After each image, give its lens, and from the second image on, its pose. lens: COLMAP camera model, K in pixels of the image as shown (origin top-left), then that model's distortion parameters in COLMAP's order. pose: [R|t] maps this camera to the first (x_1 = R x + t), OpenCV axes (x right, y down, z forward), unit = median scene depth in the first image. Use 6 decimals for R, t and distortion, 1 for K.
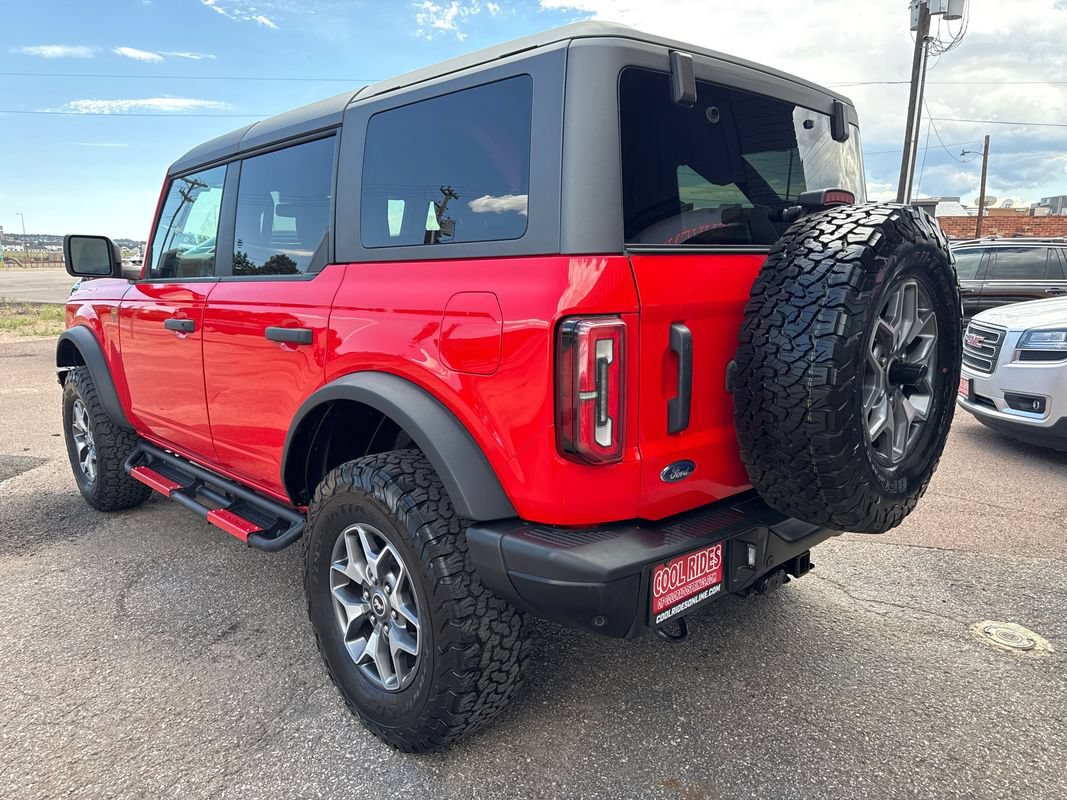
lens RADIAL K [[764.2, 0, 531.9], [0, 764.2, 422.9], [0, 0, 1]] dist [0.073299, -0.089868]
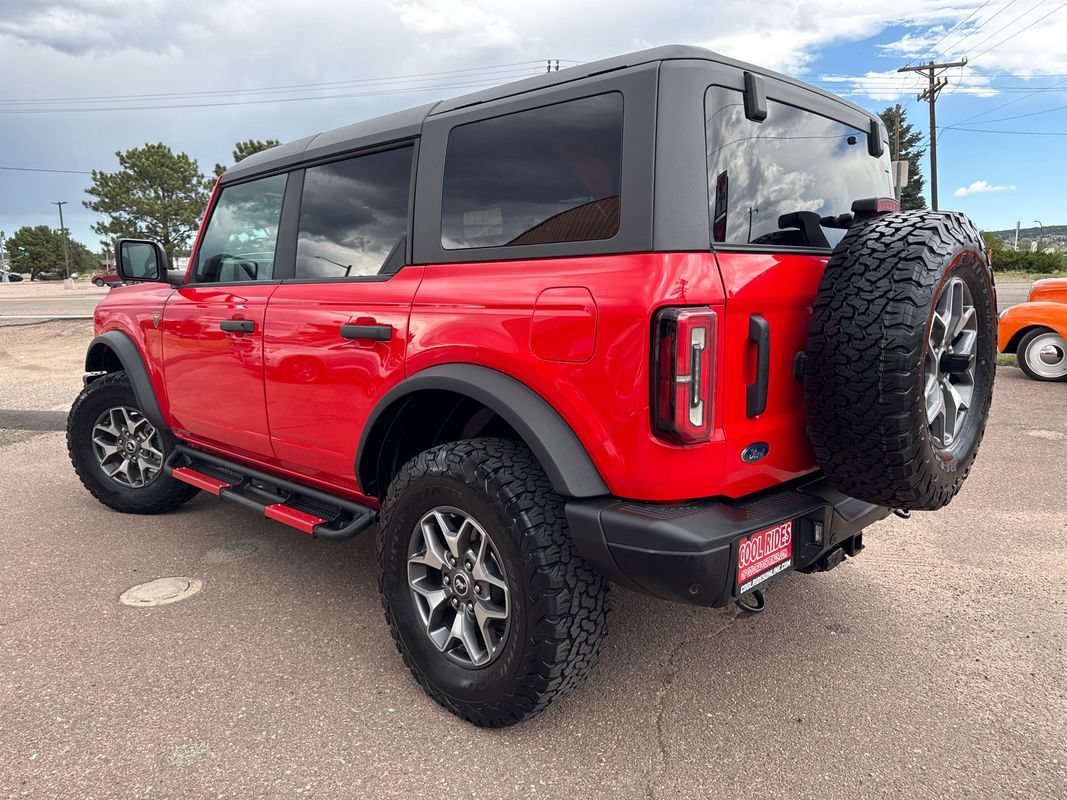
lens RADIAL K [[762.5, 0, 546.4], [0, 762.5, 400.0], [0, 0, 1]] dist [0.100484, -0.164303]
pose [[0.998959, -0.001825, 0.045582, -0.153615], [0.004078, 0.998772, -0.049376, 0.042073], [-0.045436, 0.049510, 0.997740, -0.070905]]
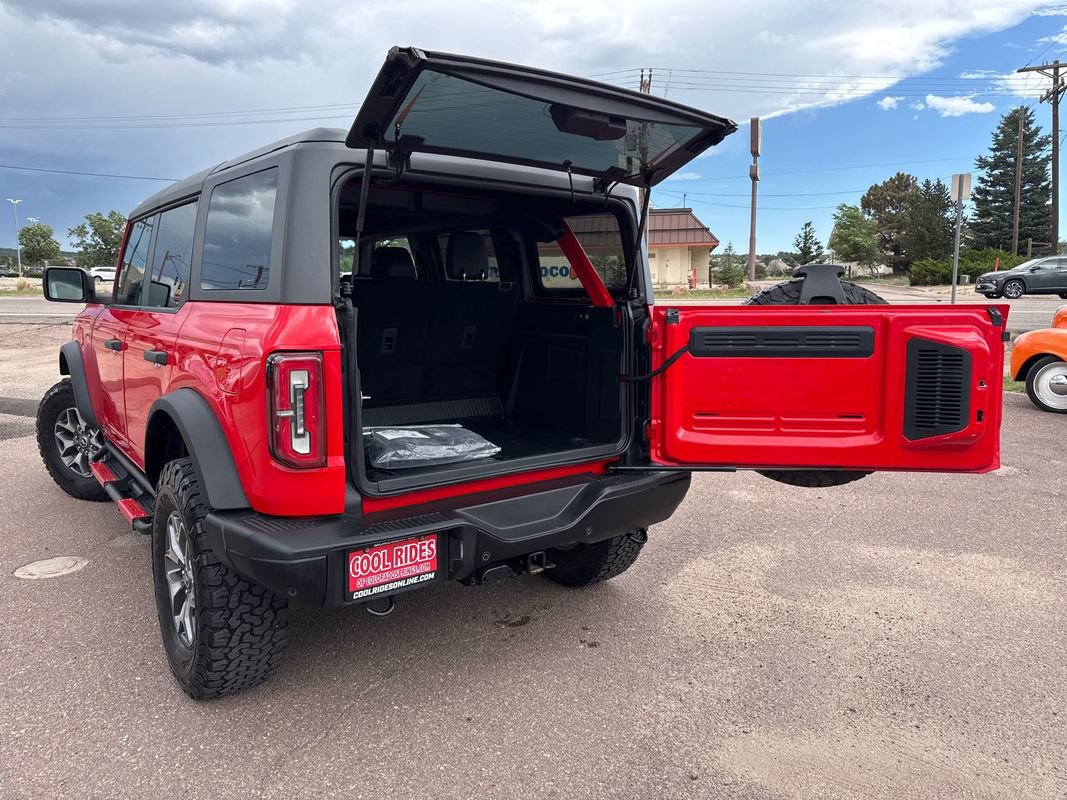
lens RADIAL K [[761.4, 0, 540.4], [0, 761.4, 396.5], [0, 0, 1]] dist [0.089503, -0.109197]
pose [[0.994582, 0.035129, -0.097838, 0.559160], [-0.040840, 0.997539, -0.056999, -0.007172], [0.095595, 0.060686, 0.993569, -0.222391]]
